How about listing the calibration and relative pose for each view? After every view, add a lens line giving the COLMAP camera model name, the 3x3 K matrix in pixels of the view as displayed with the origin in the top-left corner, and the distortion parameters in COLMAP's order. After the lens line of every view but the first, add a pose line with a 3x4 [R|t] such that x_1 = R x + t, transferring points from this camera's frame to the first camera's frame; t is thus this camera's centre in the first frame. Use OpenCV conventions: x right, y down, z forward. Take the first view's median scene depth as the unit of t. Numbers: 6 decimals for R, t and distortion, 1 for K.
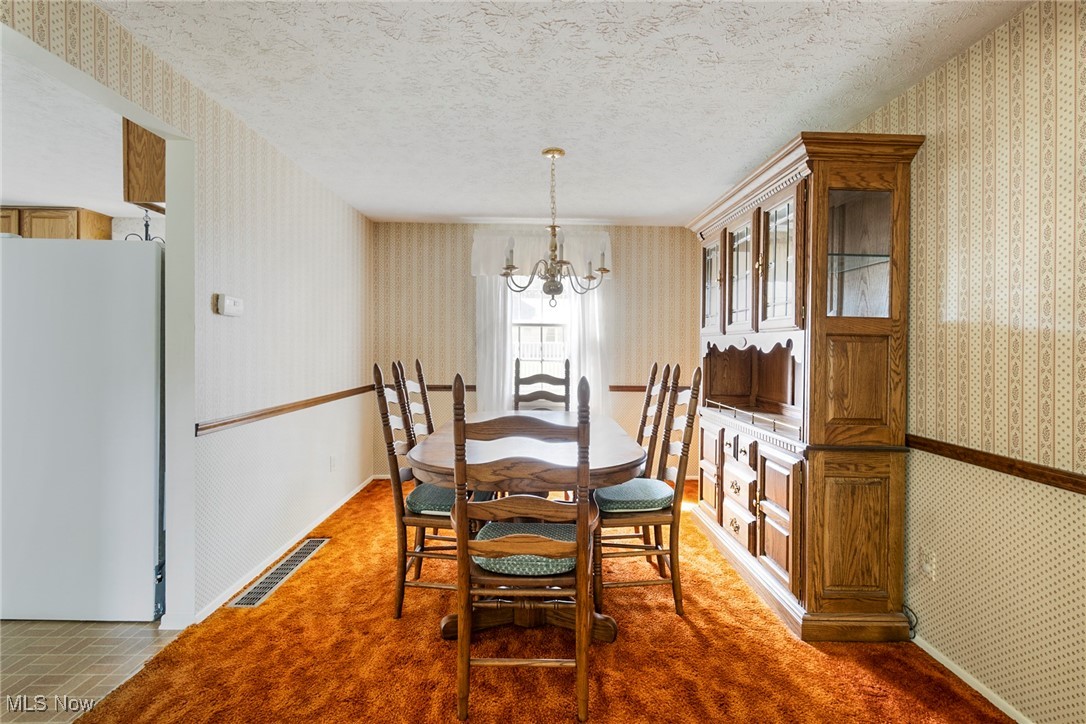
lens RADIAL K [[493.5, 0, 535.0], [0, 493.5, 344.0], [0, 0, 1]] dist [0.003718, -0.002446]
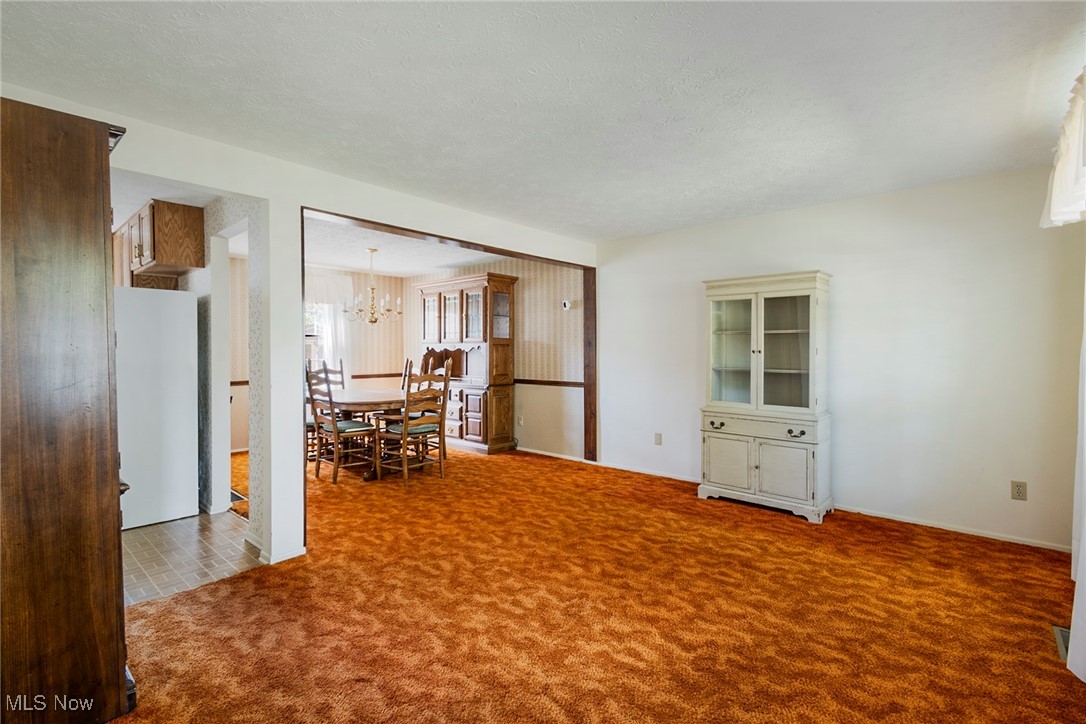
lens RADIAL K [[493.5, 0, 537.4], [0, 493.5, 361.8], [0, 0, 1]] dist [0.003718, -0.002446]
pose [[0.669399, -0.036335, 0.742014, -1.278921], [0.009381, 0.999137, 0.040462, -0.031192], [-0.742844, -0.020124, 0.669162, -1.018538]]
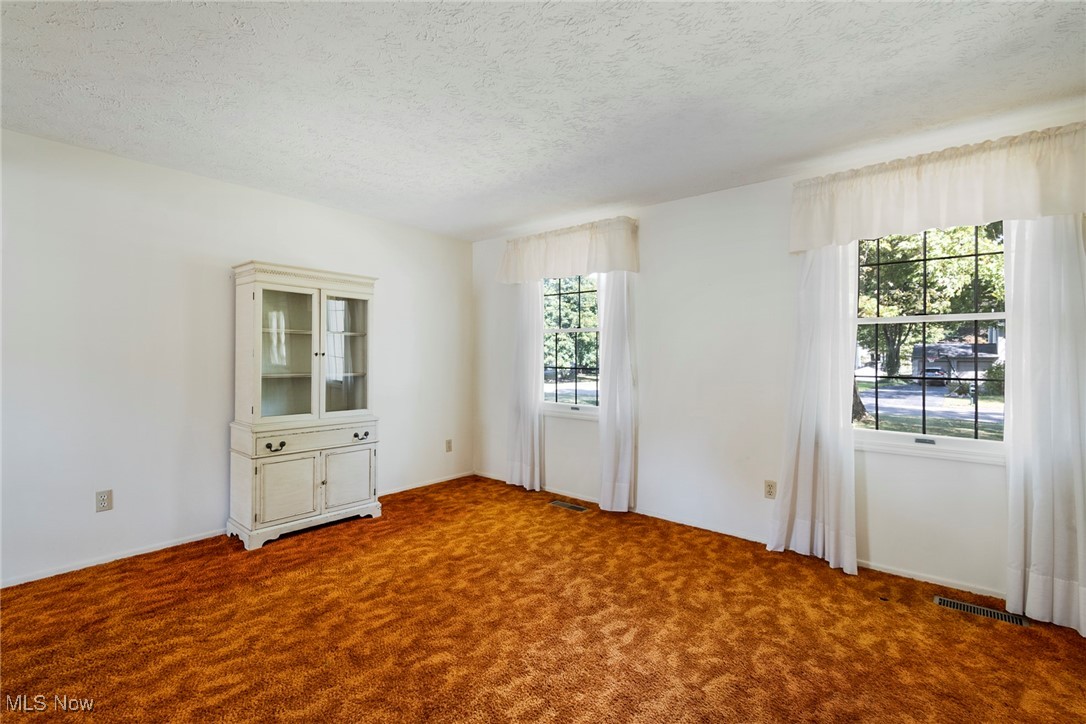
lens RADIAL K [[493.5, 0, 541.0], [0, 493.5, 358.9], [0, 0, 1]] dist [0.003718, -0.002446]
pose [[-0.765459, -0.028873, 0.642836, -1.001822], [-0.023636, 0.999580, 0.016751, -0.017491], [-0.643050, -0.002372, -0.765821, 0.331105]]
